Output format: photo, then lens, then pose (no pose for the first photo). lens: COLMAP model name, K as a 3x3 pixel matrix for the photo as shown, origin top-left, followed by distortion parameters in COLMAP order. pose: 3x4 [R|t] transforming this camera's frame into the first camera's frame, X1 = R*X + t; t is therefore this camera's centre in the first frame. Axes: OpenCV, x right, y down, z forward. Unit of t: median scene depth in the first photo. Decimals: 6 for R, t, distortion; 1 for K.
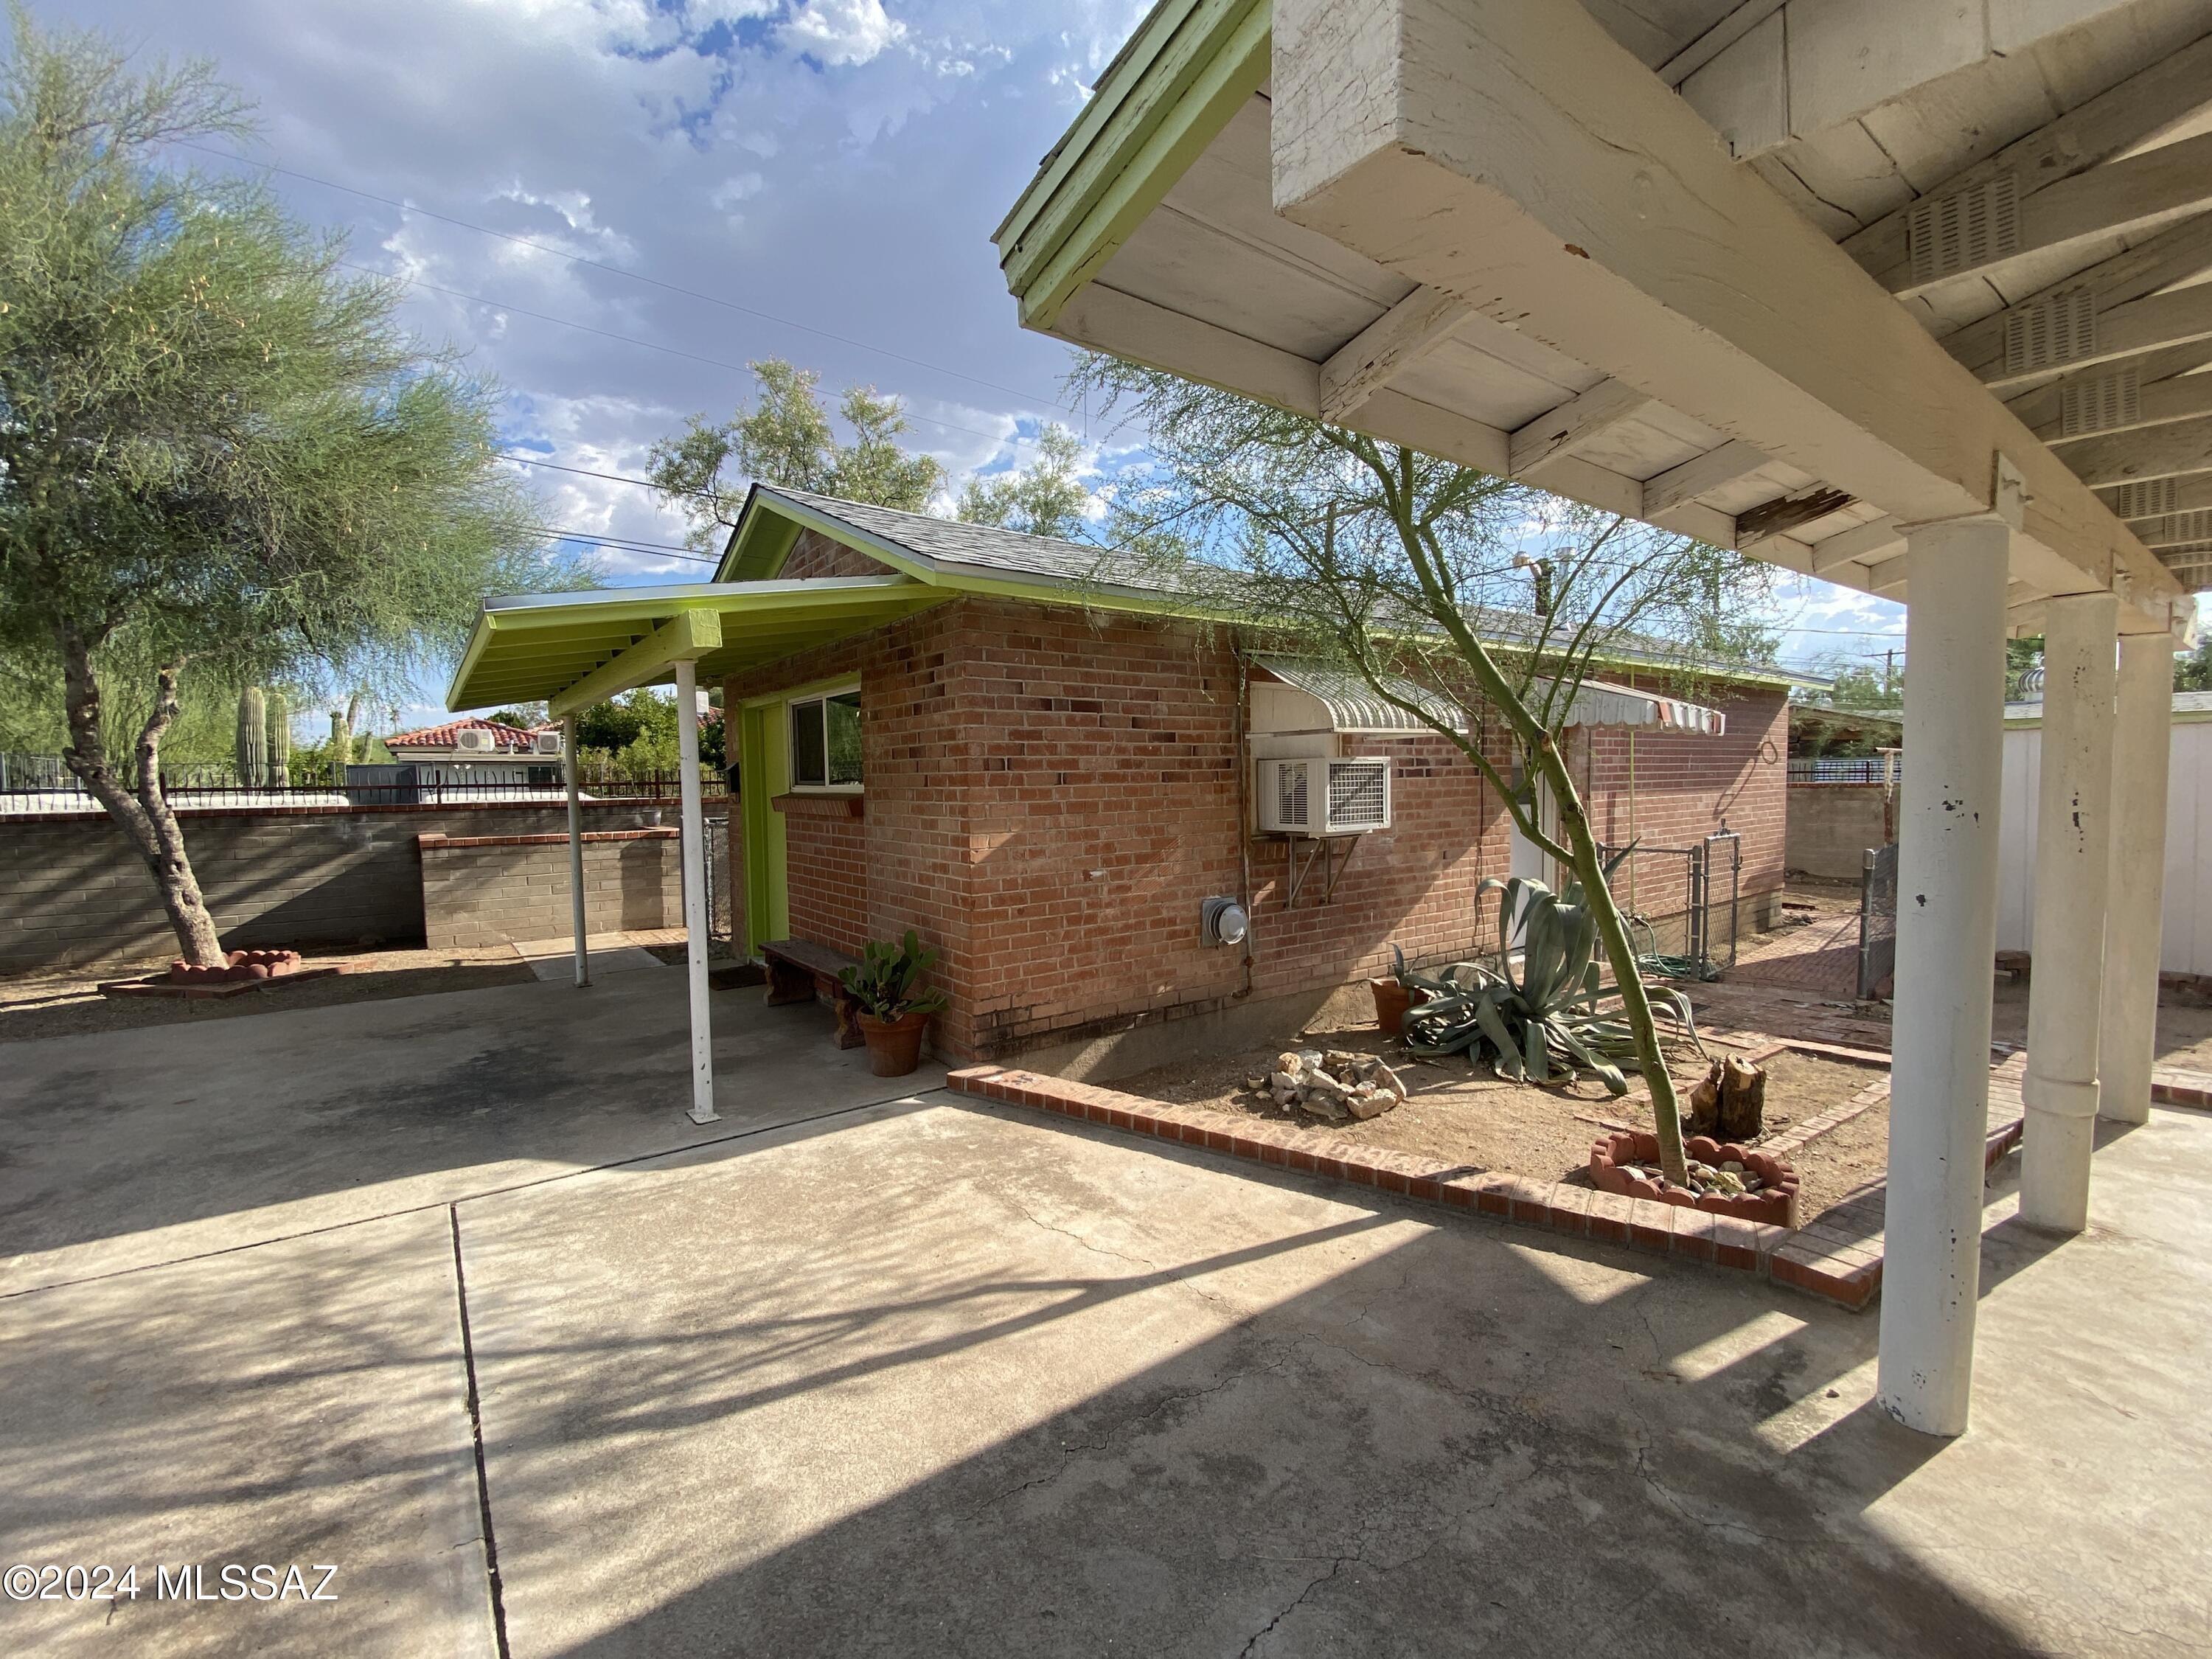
lens RADIAL K [[936.9, 0, 1106.0], [0, 936.9, 829.5], [0, 0, 1]] dist [0.022177, -0.023800]
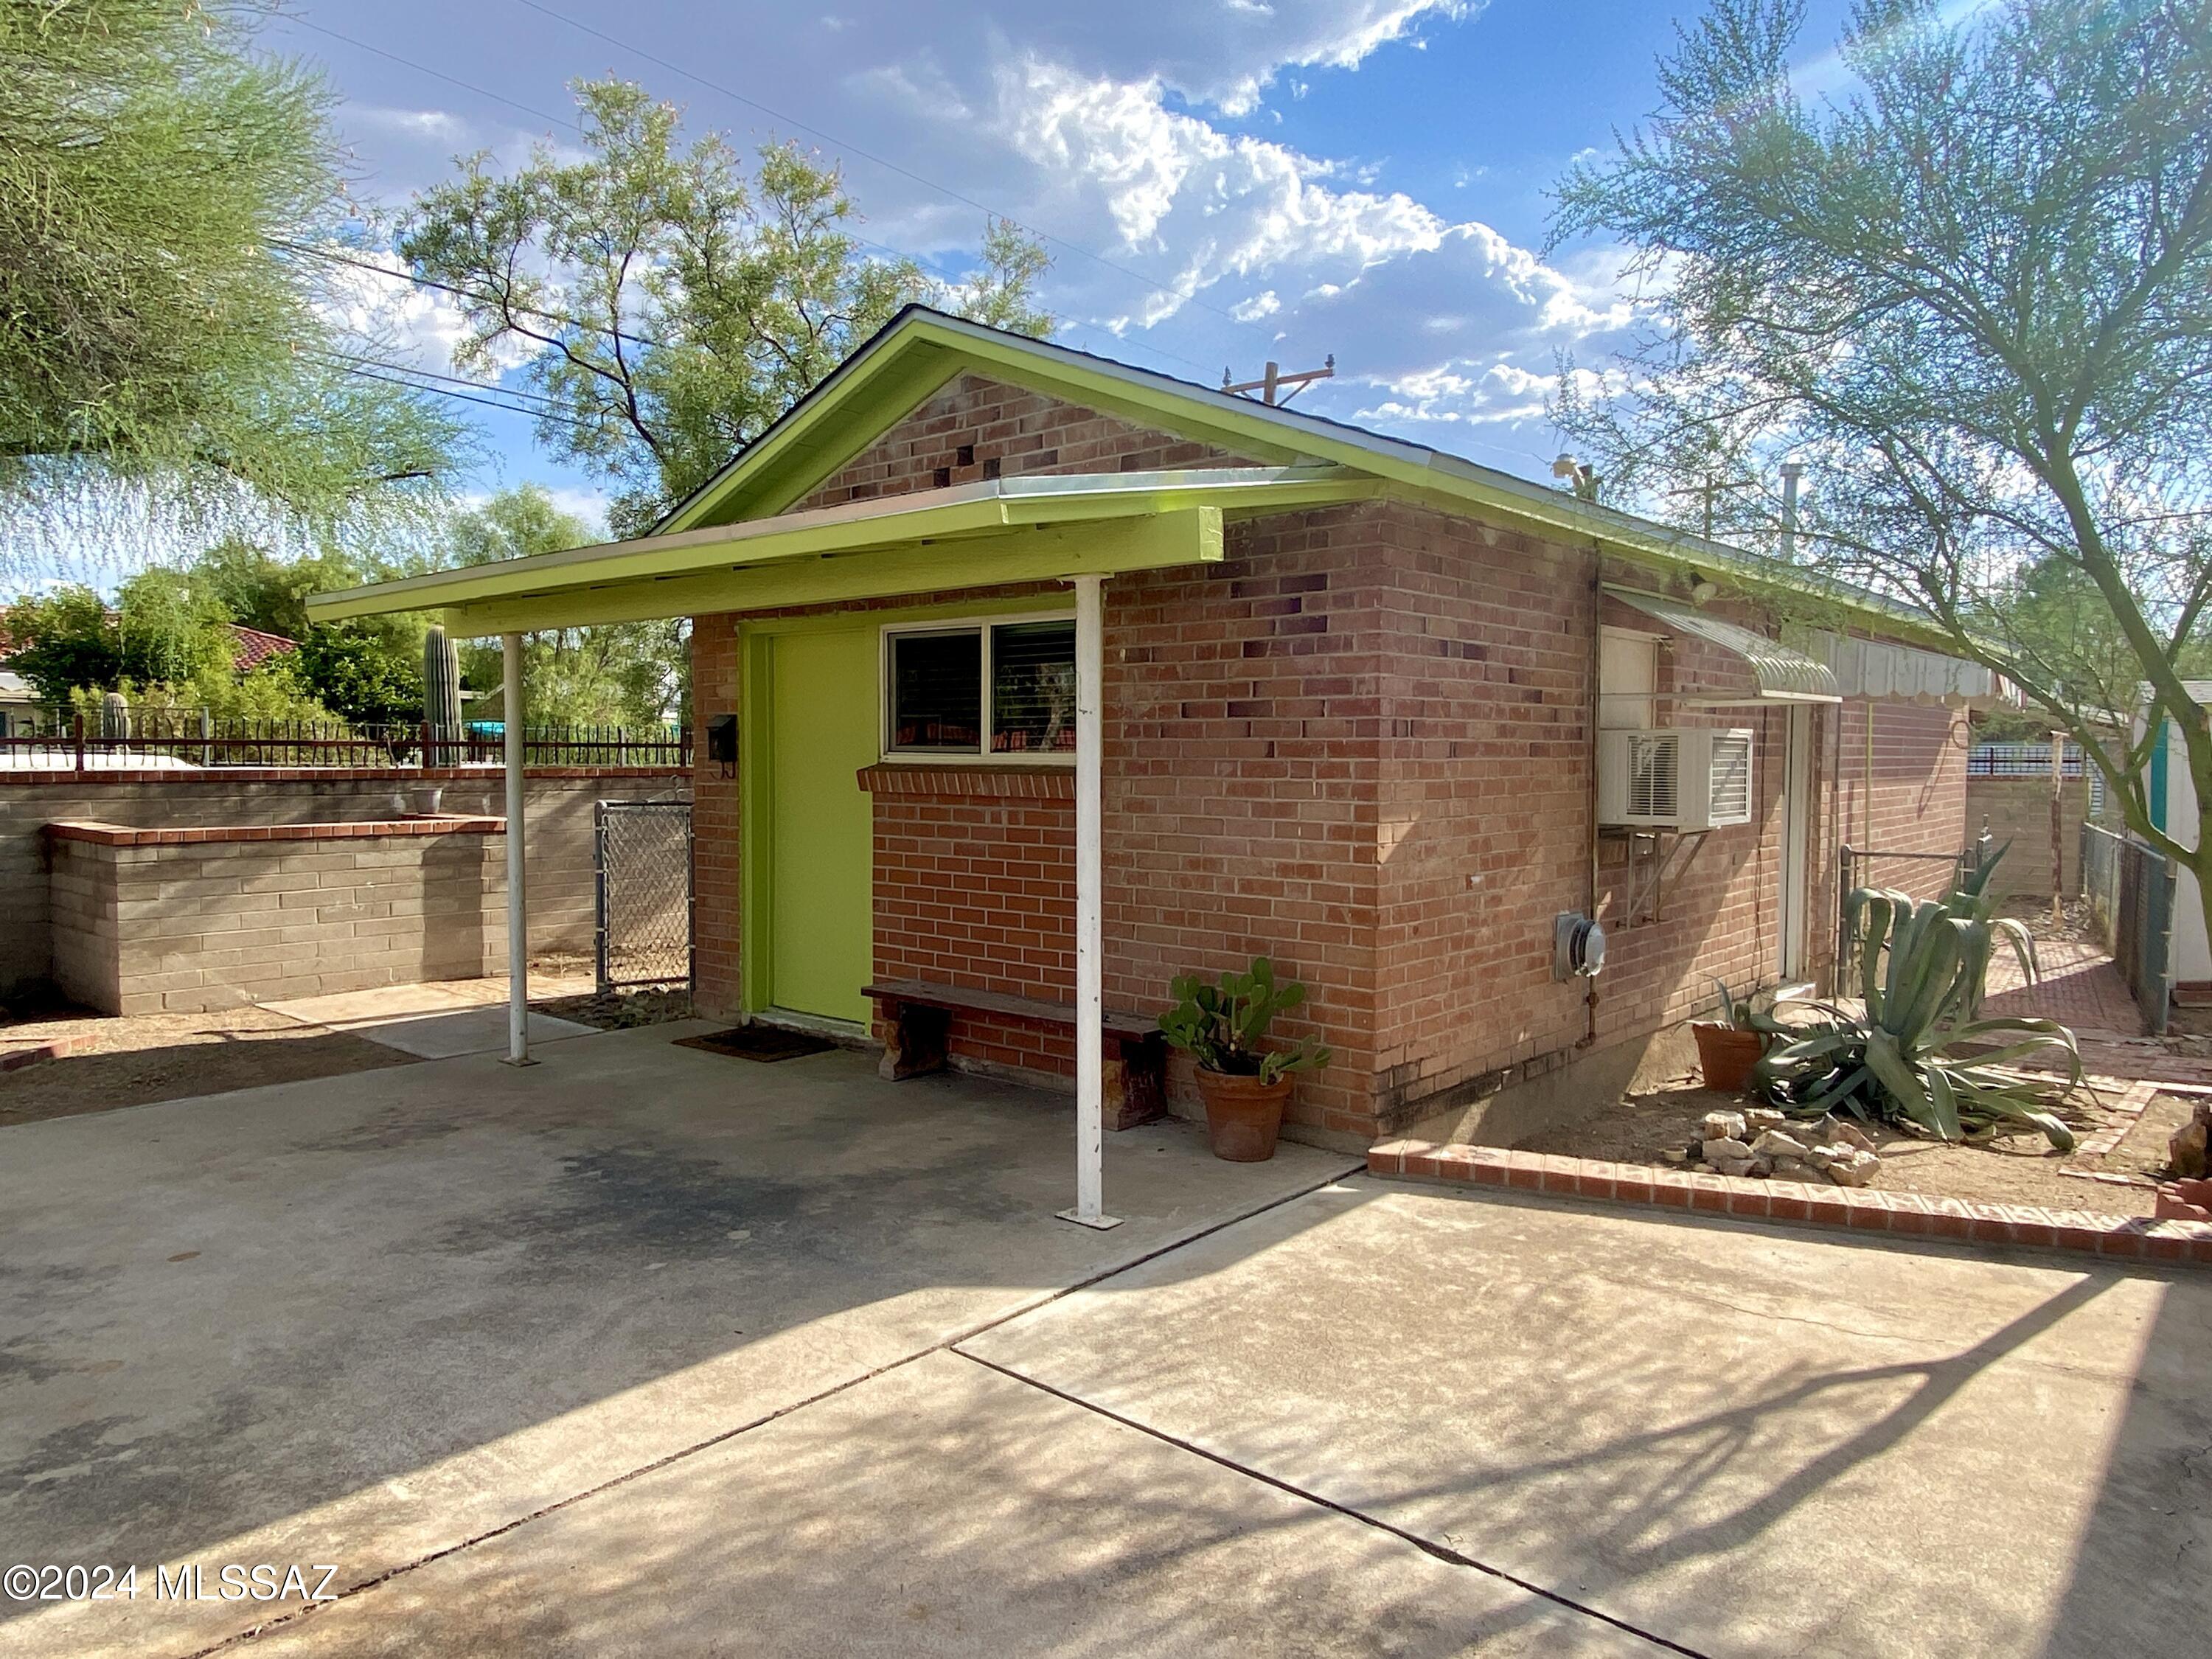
lens RADIAL K [[1428.3, 0, 1106.0], [0, 1428.3, 829.5], [0, 0, 1]] dist [0.029655, -0.046644]
pose [[0.975463, 0.007633, 0.220032, -0.620142], [-0.007324, 0.999971, -0.002223, 0.014274], [-0.220043, 0.000557, 0.975490, -0.038678]]
